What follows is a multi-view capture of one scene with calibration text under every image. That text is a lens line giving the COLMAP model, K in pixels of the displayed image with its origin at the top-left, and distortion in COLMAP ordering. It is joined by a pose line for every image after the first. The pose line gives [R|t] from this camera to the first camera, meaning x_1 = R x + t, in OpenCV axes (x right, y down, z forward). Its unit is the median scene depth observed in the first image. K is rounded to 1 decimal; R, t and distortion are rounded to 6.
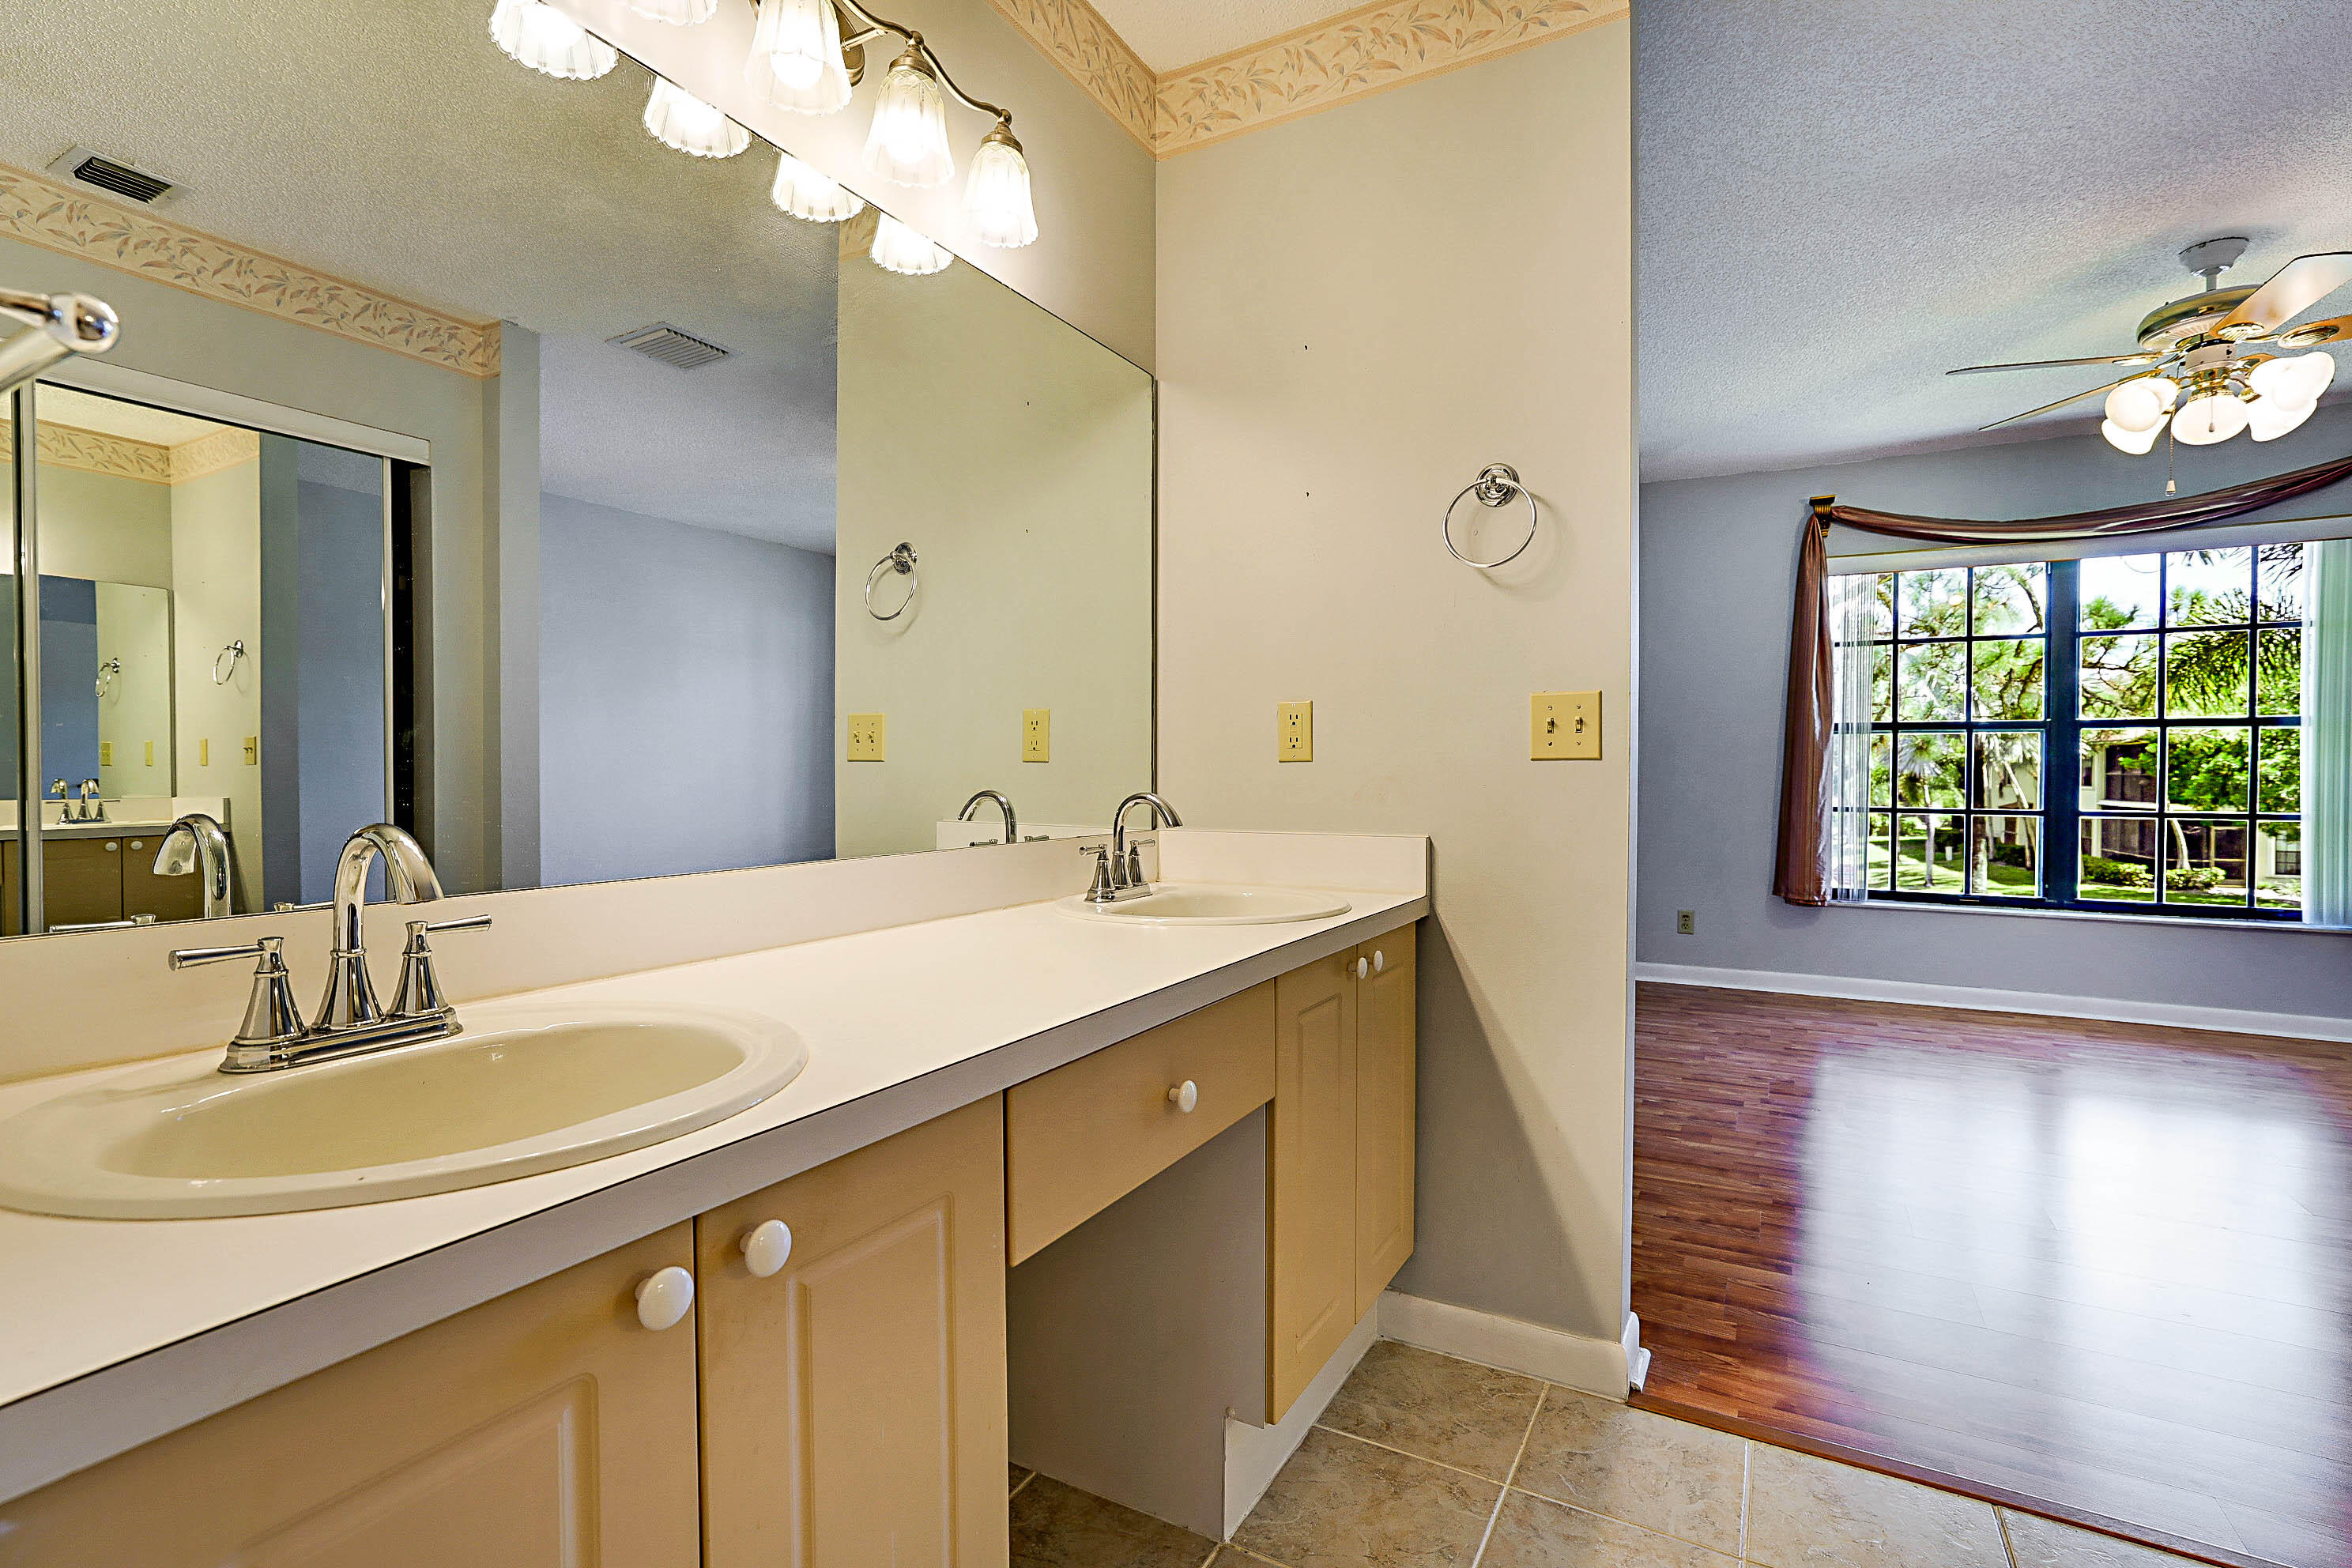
lens RADIAL K [[1106.5, 0, 1178.0], [0, 1106.5, 789.9], [0, 0, 1]] dist [-0.061127, 0.031504]
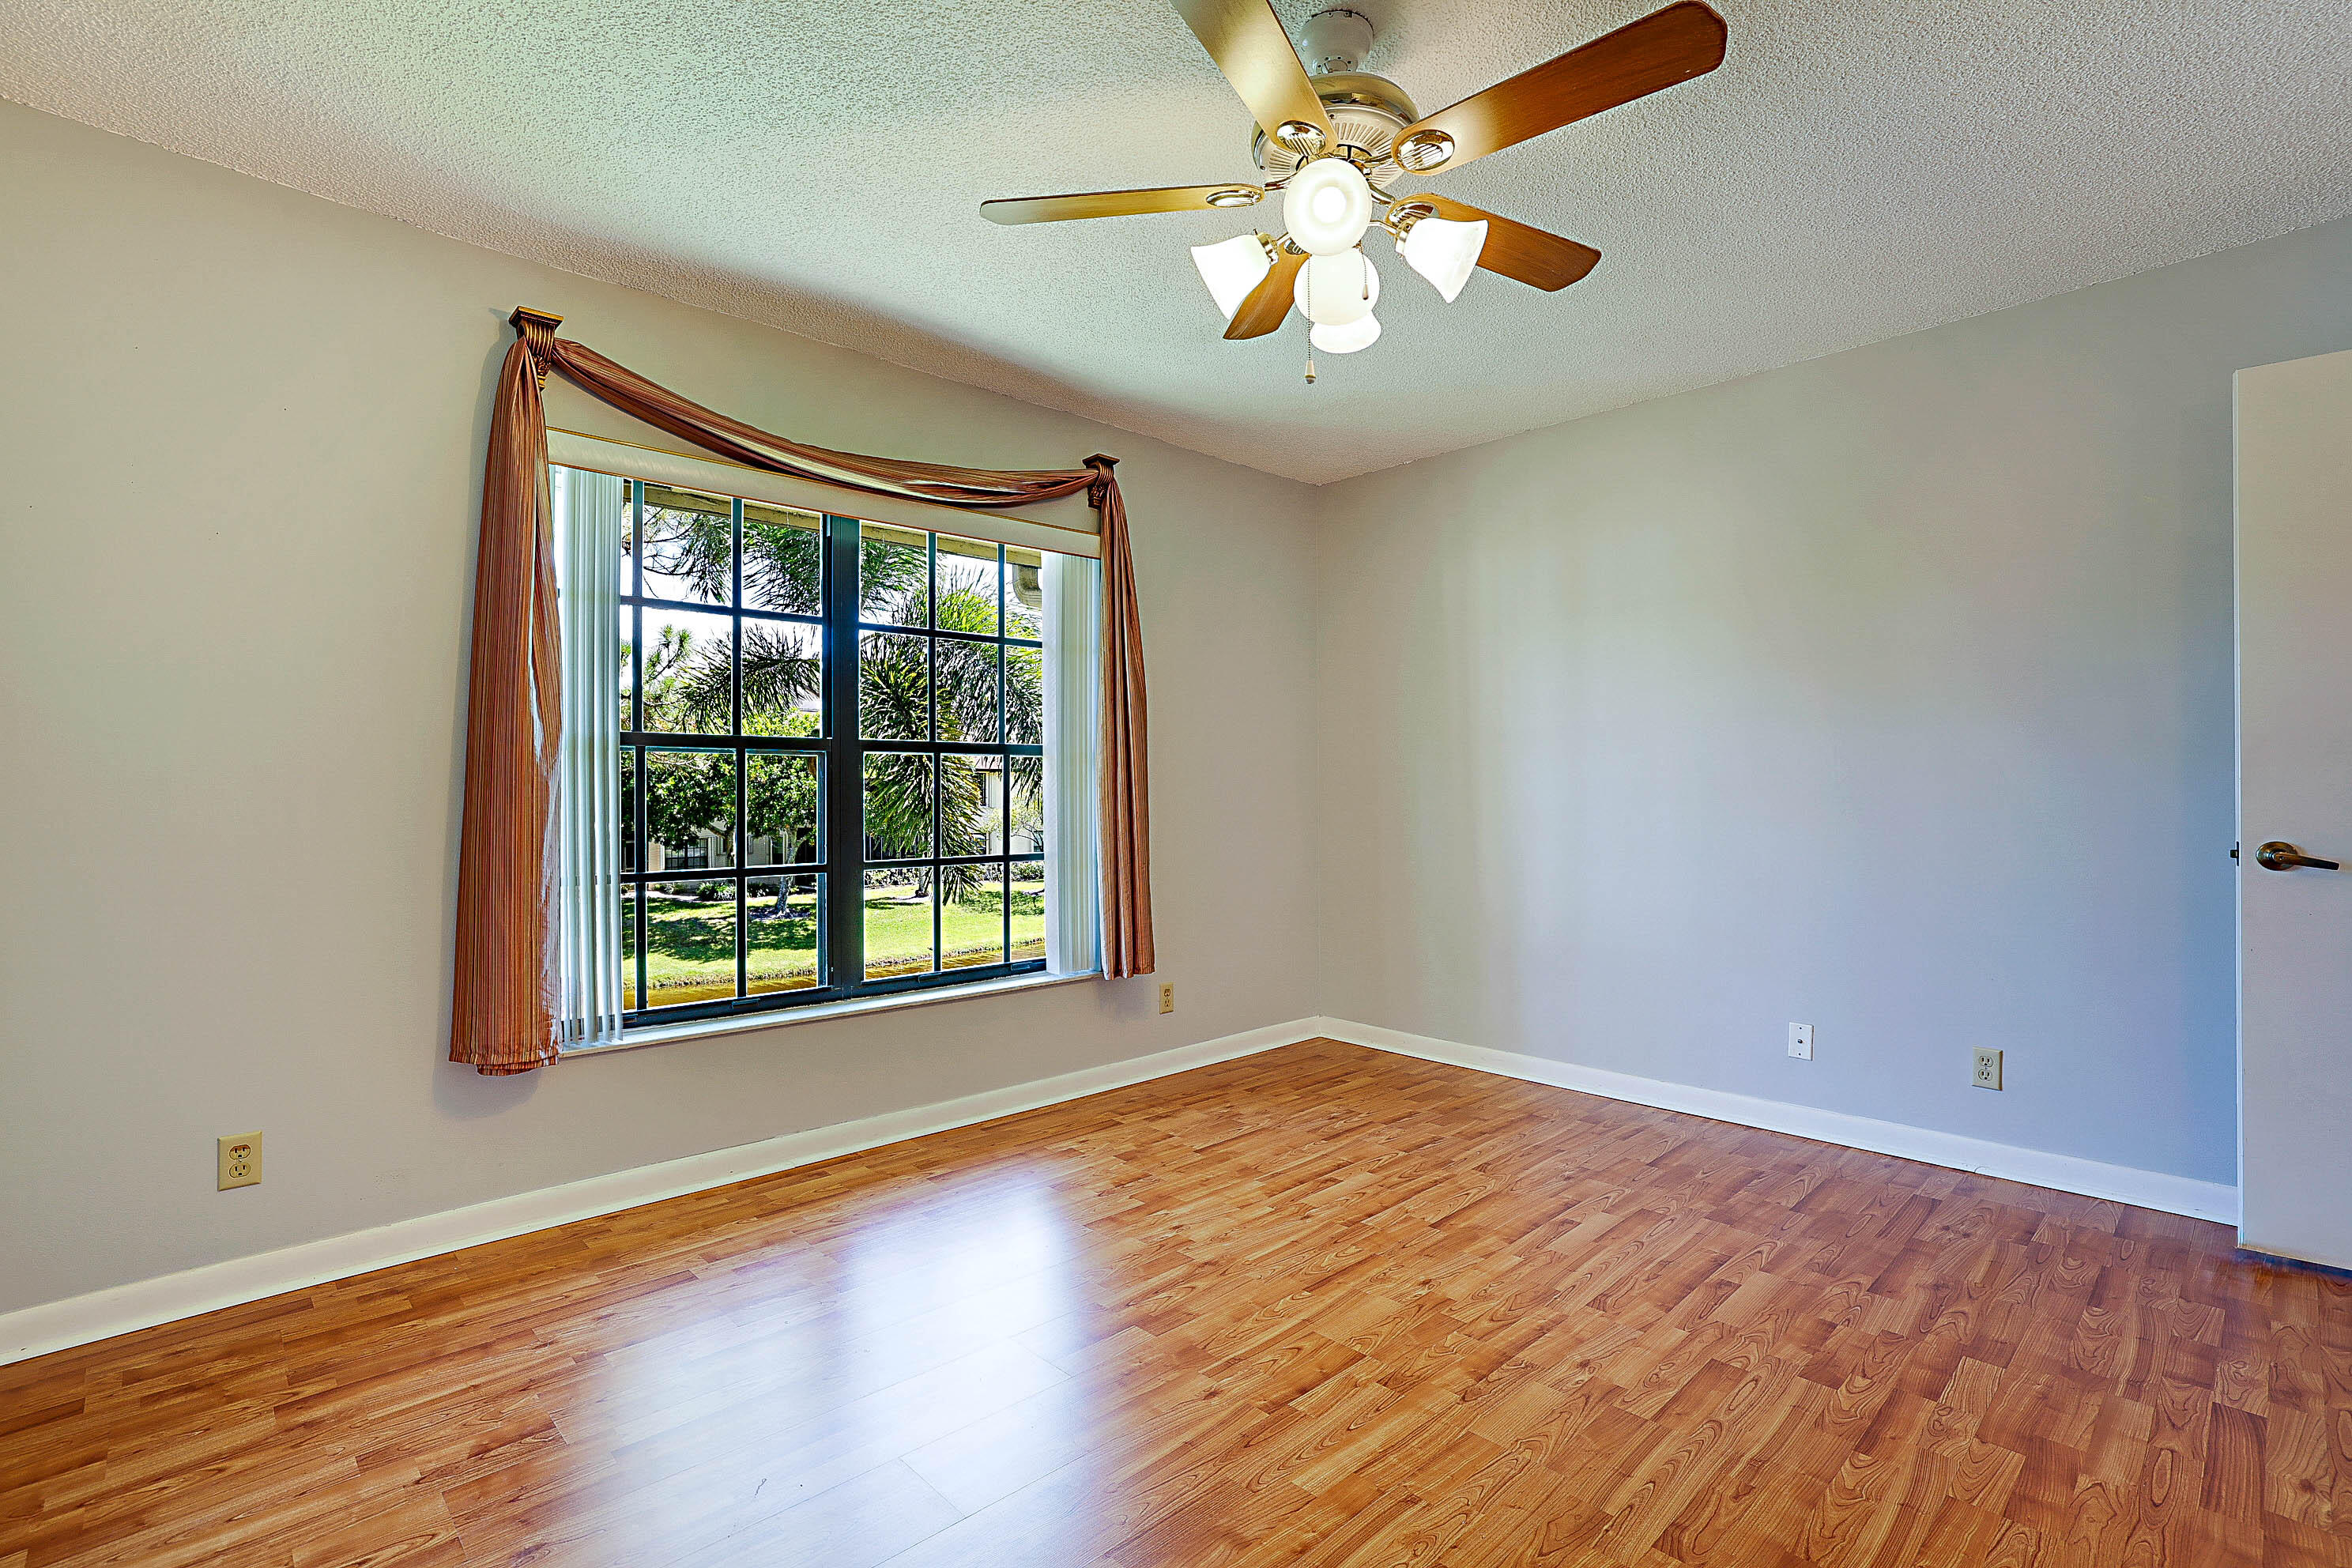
lens RADIAL K [[1080.9, 0, 1169.3], [0, 1080.9, 779.9], [0, 0, 1]] dist [-0.040141, 0.019251]
pose [[0.302698, 0.008141, 0.953052, 0.191140], [0.018961, 0.999714, -0.014562, -0.021815], [-0.952898, 0.022478, 0.302457, 0.573574]]
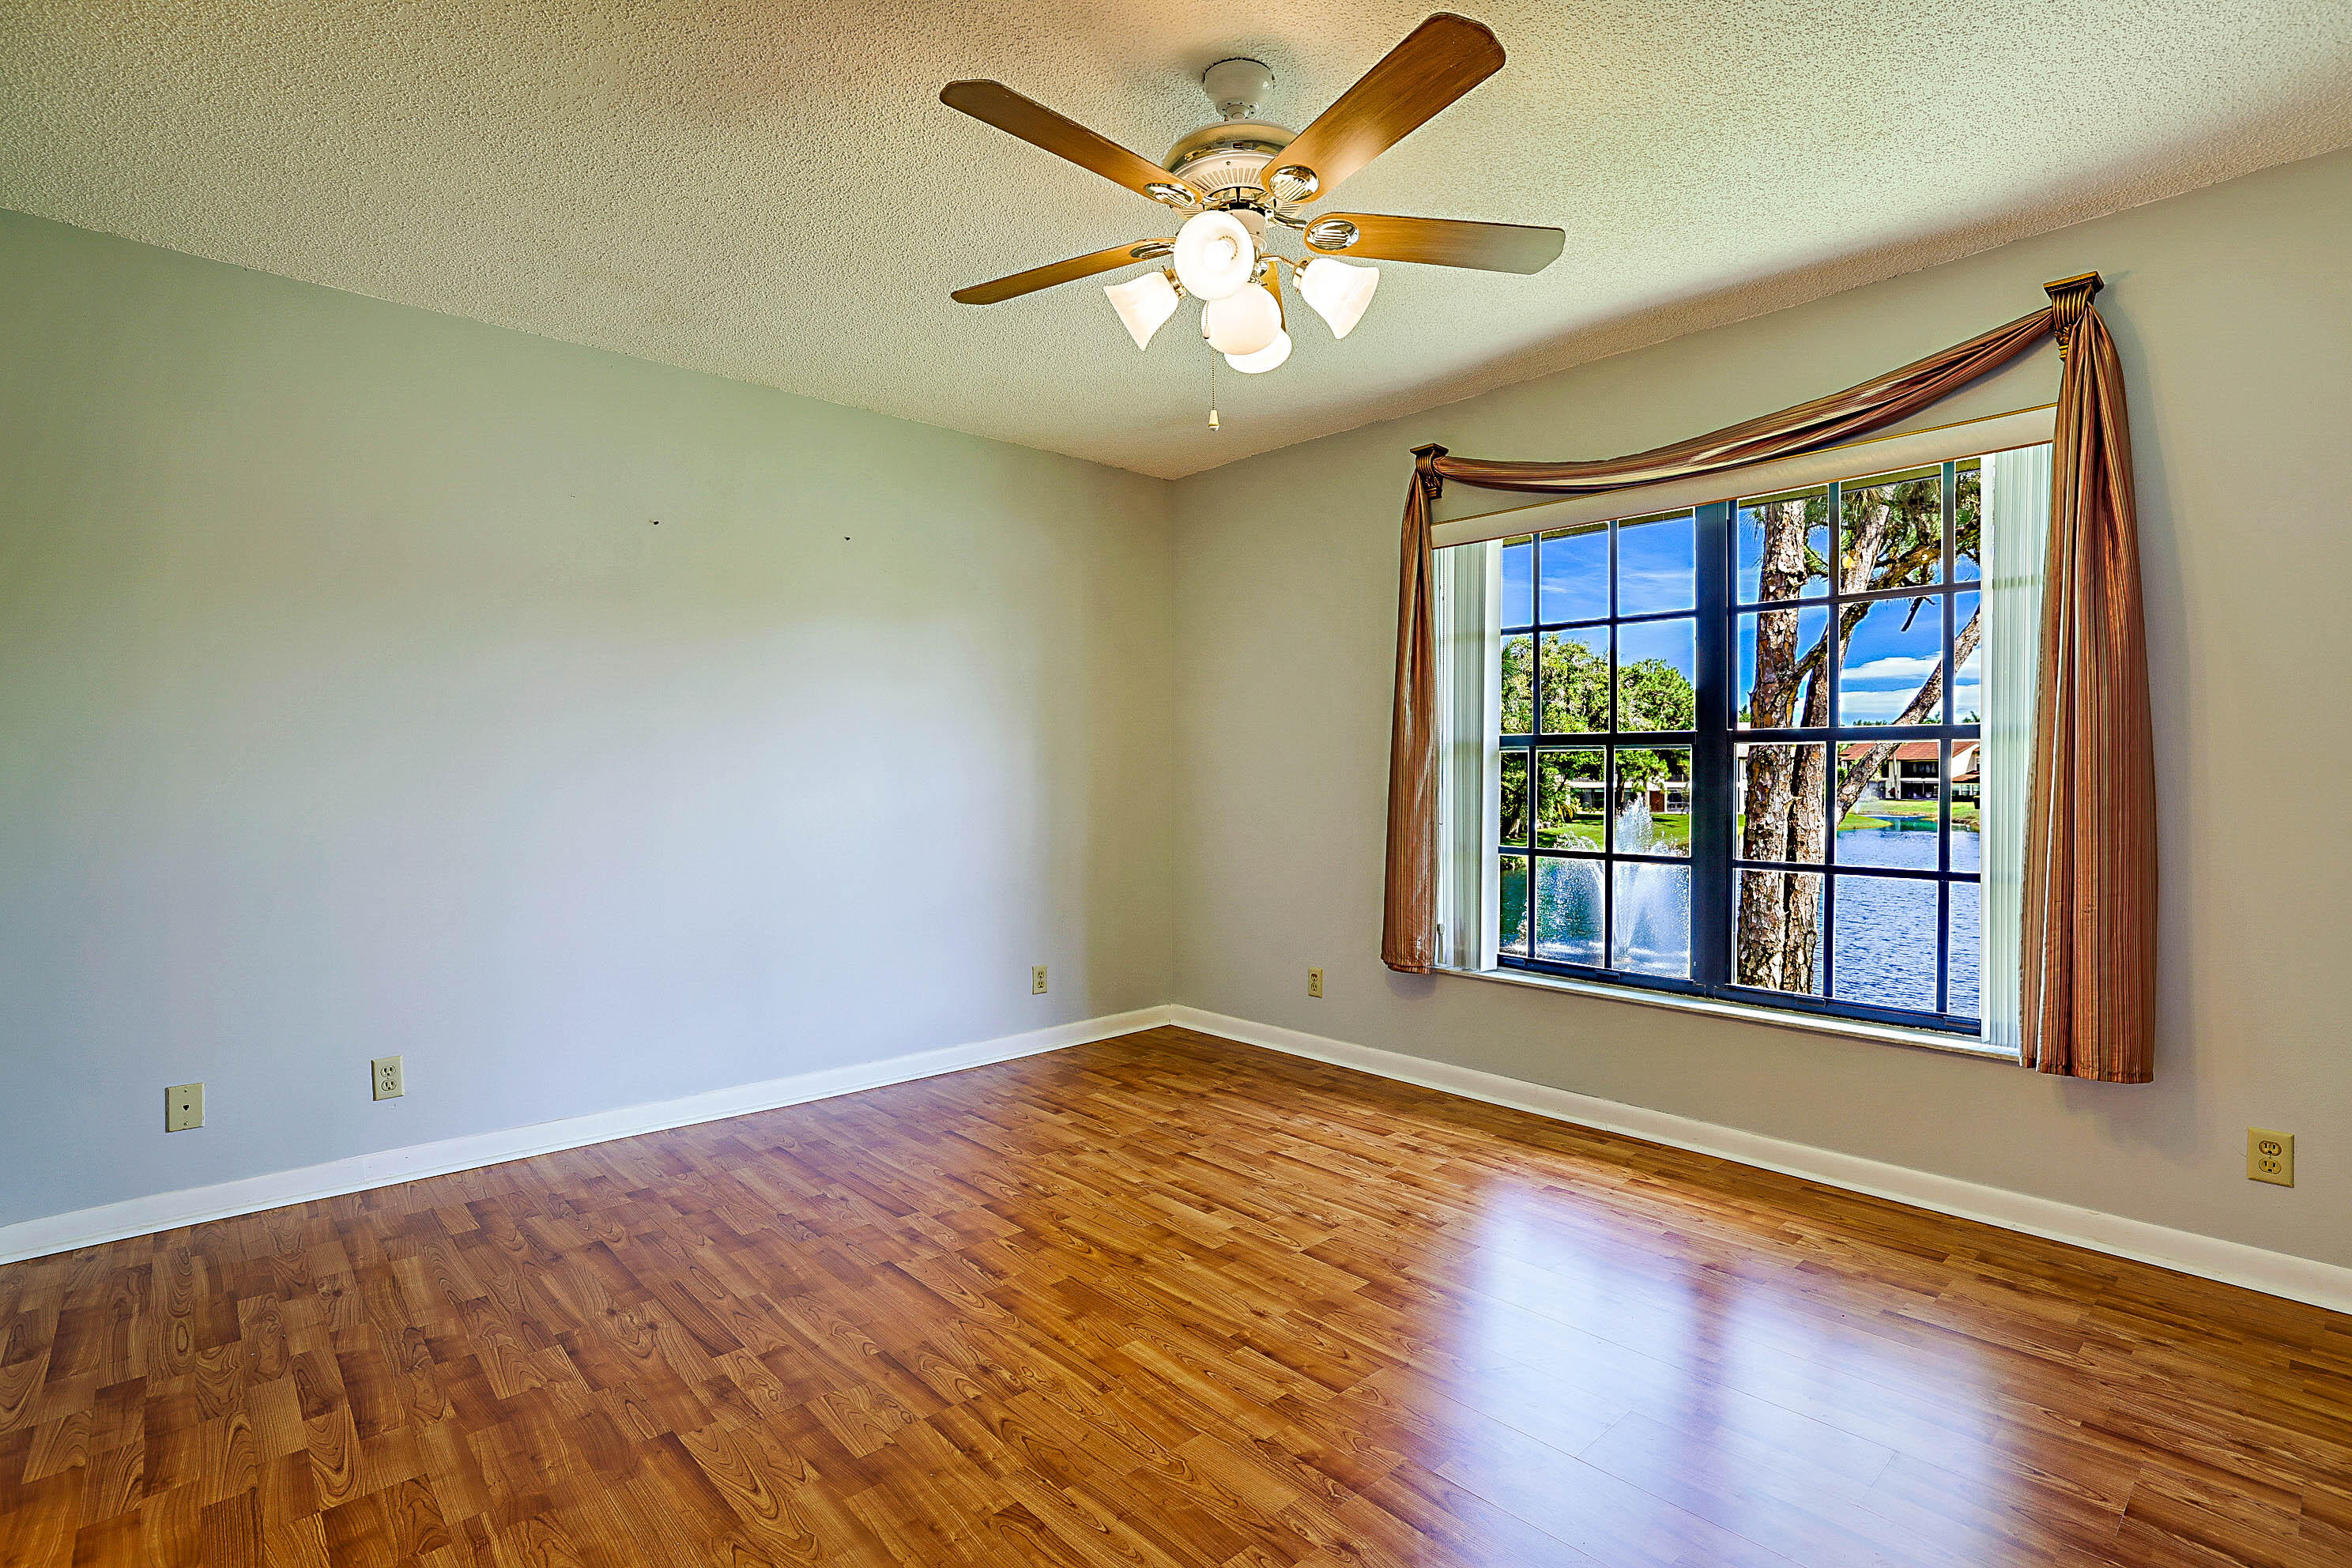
lens RADIAL K [[1106.5, 0, 1178.0], [0, 1106.5, 789.9], [0, 0, 1]] dist [-0.061127, 0.031504]
pose [[0.945380, 0.001547, -0.325967, 0.724628], [-0.002959, 0.999988, -0.003835, -0.022258], [0.325957, 0.004590, 0.945373, 0.207756]]
